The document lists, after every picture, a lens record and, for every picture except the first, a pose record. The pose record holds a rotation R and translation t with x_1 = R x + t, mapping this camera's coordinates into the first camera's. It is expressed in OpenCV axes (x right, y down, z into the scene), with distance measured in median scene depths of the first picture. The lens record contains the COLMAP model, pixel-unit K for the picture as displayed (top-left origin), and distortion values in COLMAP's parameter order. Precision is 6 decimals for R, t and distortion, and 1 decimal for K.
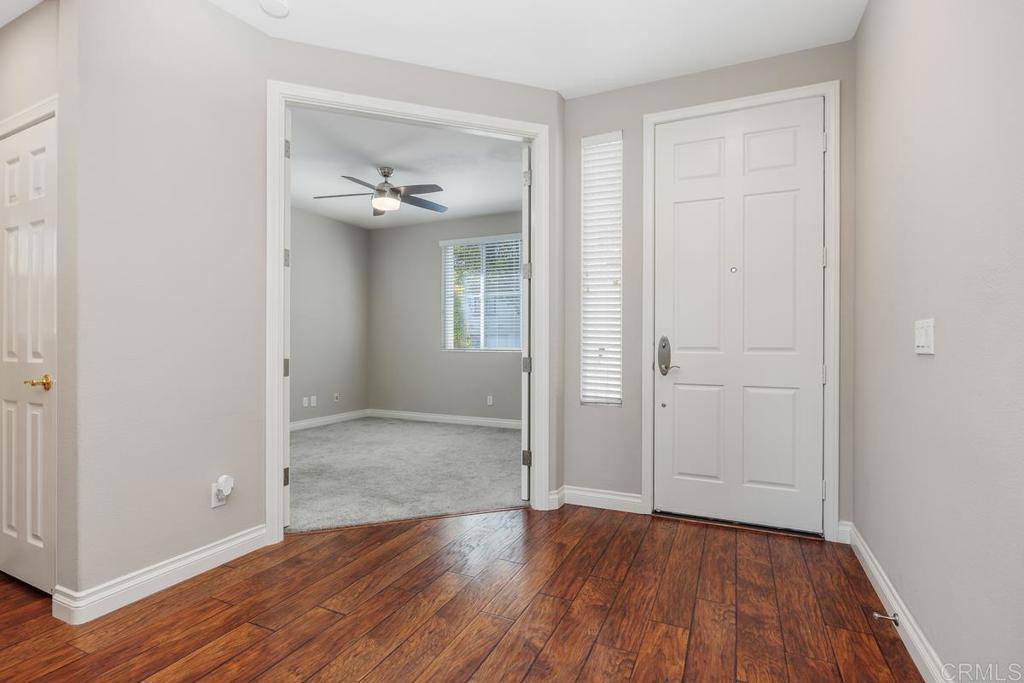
lens RADIAL K [[490.6, 0, 513.7], [0, 490.6, 339.1], [0, 0, 1]] dist [-0.000102, -0.000341]
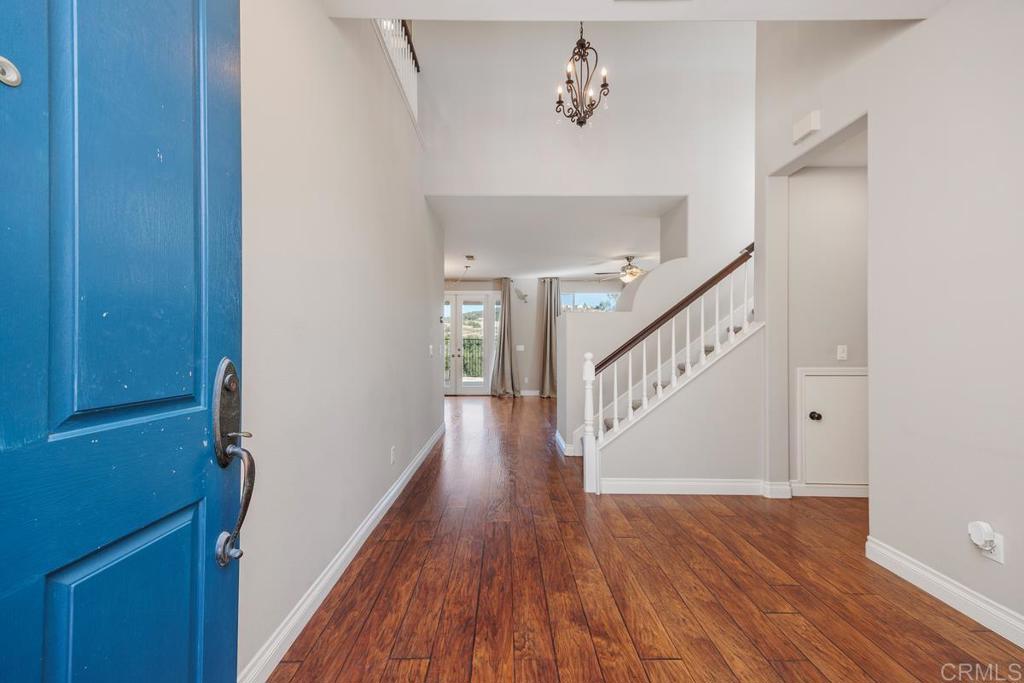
lens RADIAL K [[420.8, 0, 510.8], [0, 420.8, 344.6], [0, 0, 1]] dist [0.003275, 0.000090]
pose [[-0.906245, -0.005429, -0.422717, 0.518930], [-0.002733, 0.999972, -0.006983, -0.028426], [0.422743, -0.005173, -0.906235, 1.460024]]
